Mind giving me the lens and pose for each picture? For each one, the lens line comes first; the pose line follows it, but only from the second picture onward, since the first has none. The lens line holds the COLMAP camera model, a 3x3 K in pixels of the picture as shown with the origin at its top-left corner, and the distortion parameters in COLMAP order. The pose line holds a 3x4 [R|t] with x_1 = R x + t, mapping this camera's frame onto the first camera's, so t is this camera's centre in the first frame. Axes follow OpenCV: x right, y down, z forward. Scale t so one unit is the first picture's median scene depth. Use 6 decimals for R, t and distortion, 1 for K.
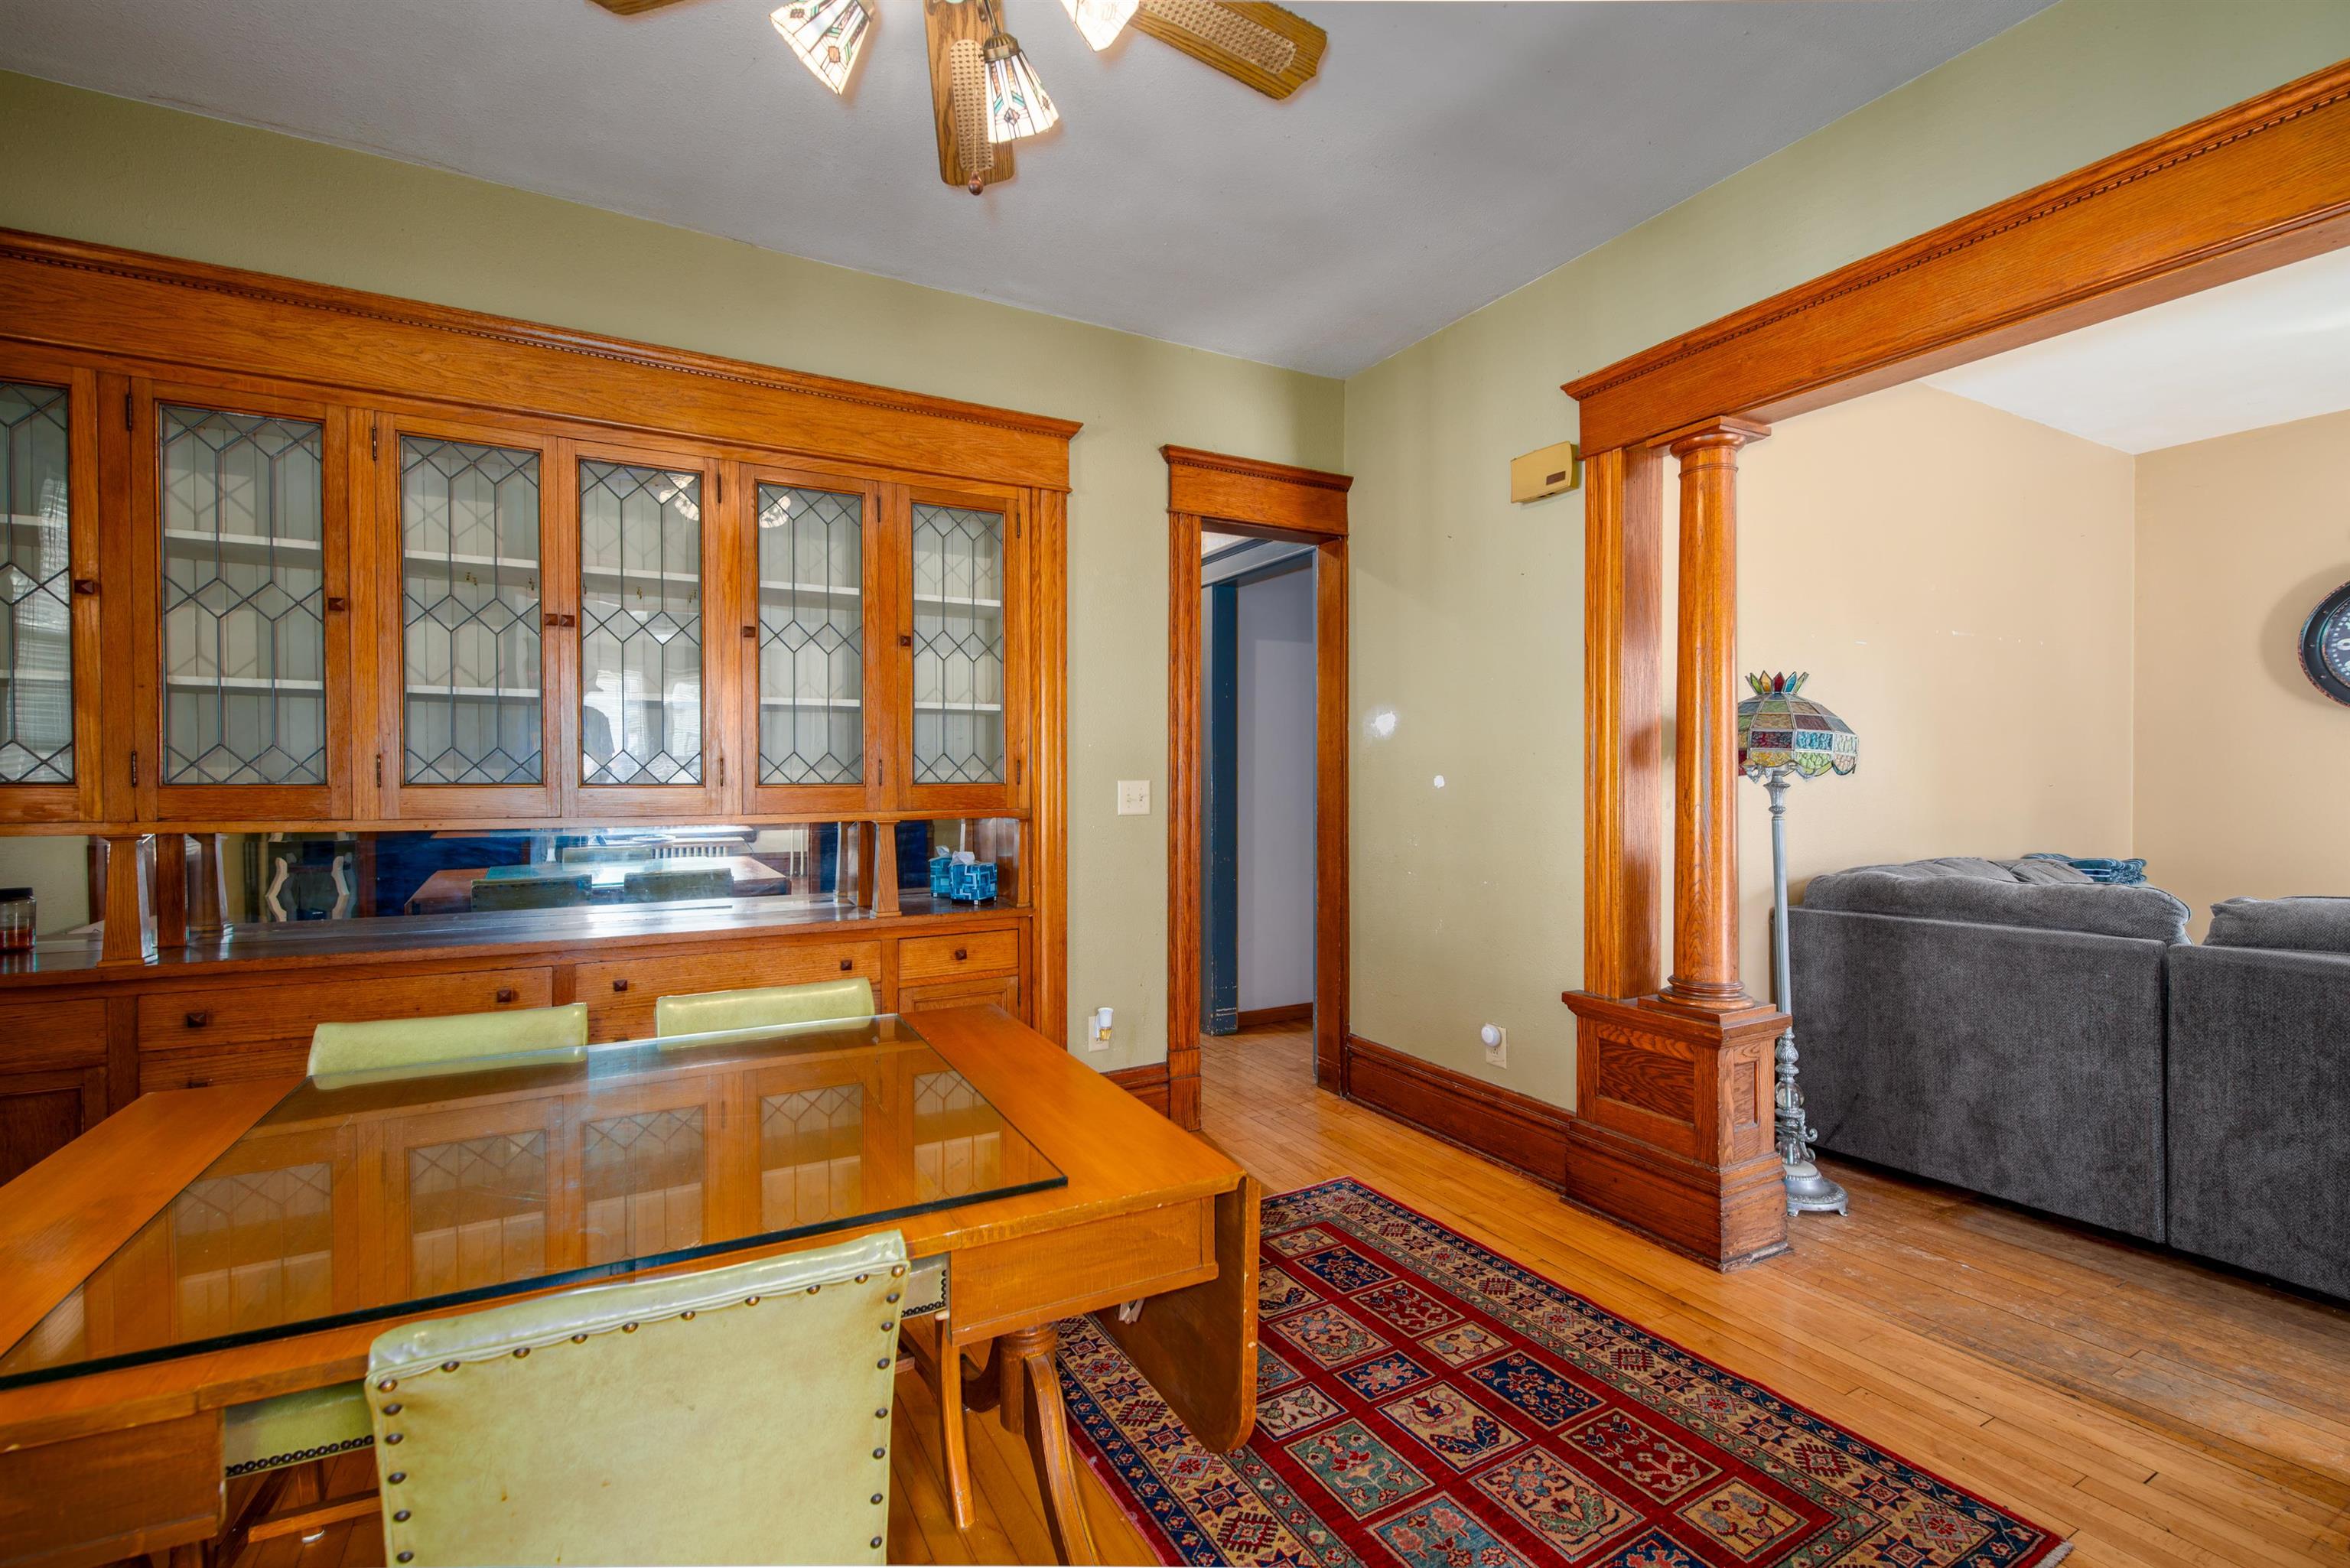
lens RADIAL K [[1014.5, 0, 1173.3], [0, 1014.5, 790.8], [0, 0, 1]] dist [0.003221, -0.000120]
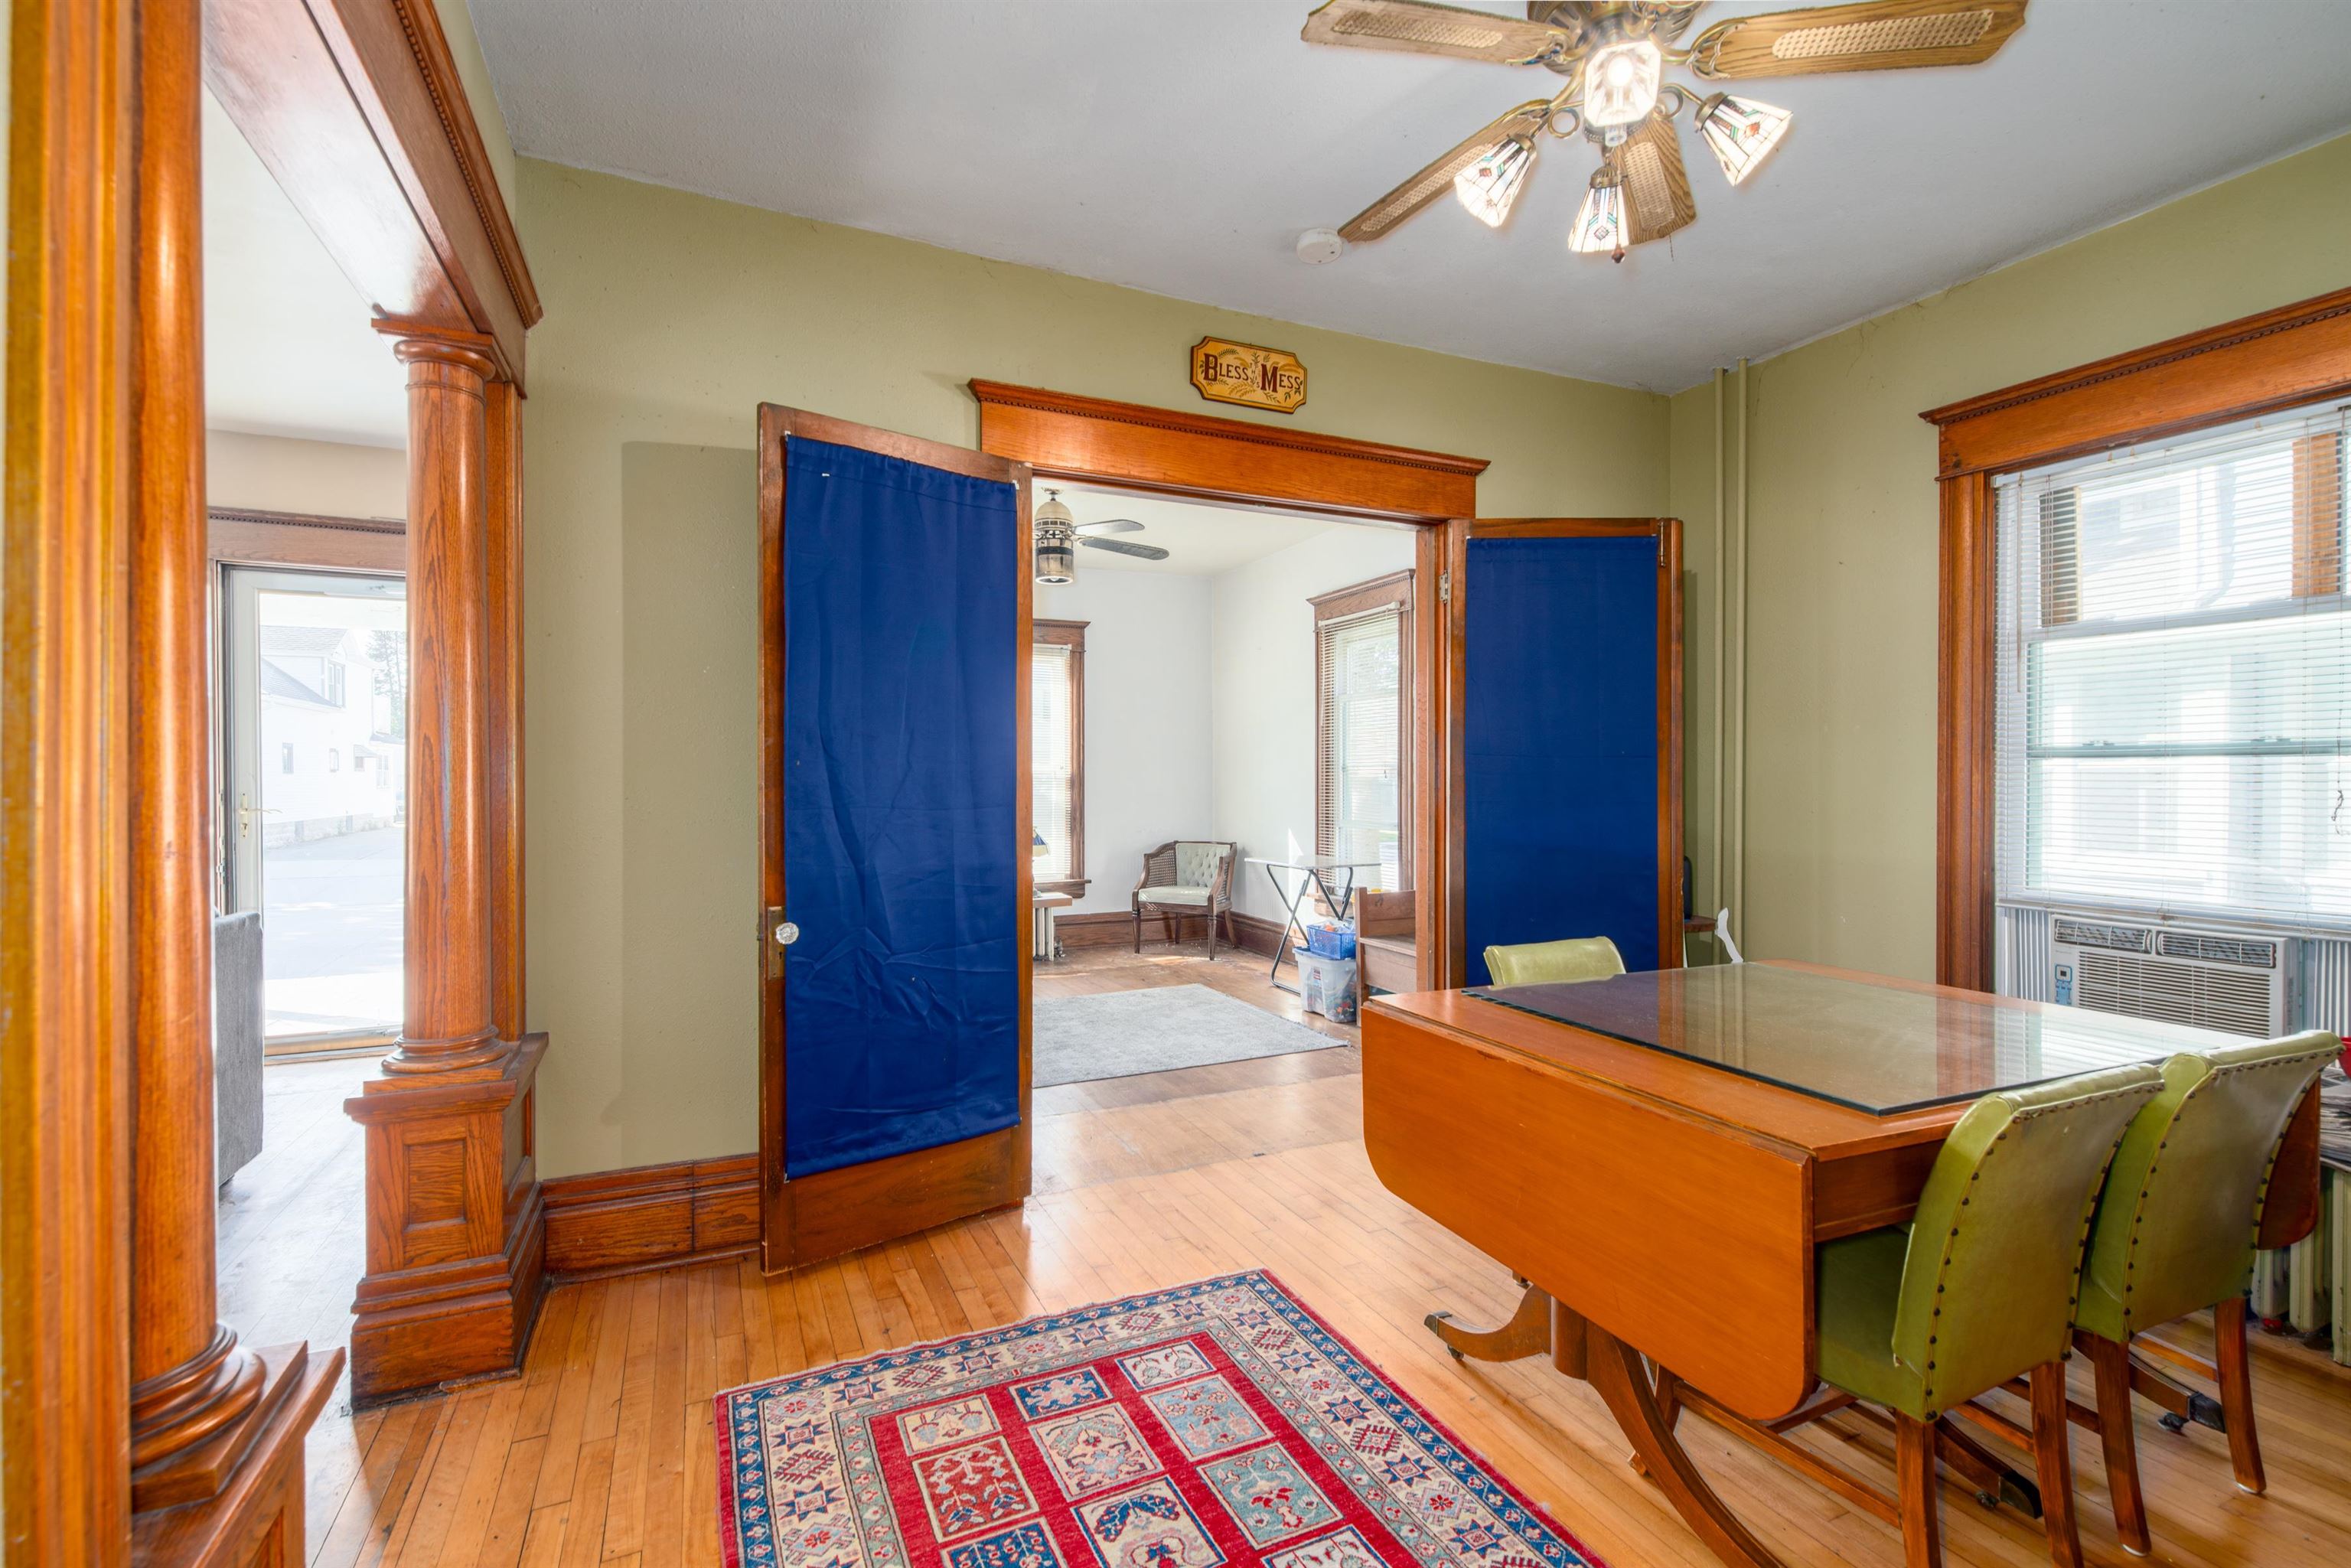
lens RADIAL K [[1020.8, 0, 1156.6], [0, 1020.8, 783.9], [0, 0, 1]] dist [-0.000561, -0.002165]
pose [[-0.995574, 0.003852, 0.093905, 0.191911], [0.005575, 0.999821, 0.018086, -0.036731], [-0.093819, 0.018529, -0.995417, 1.976357]]
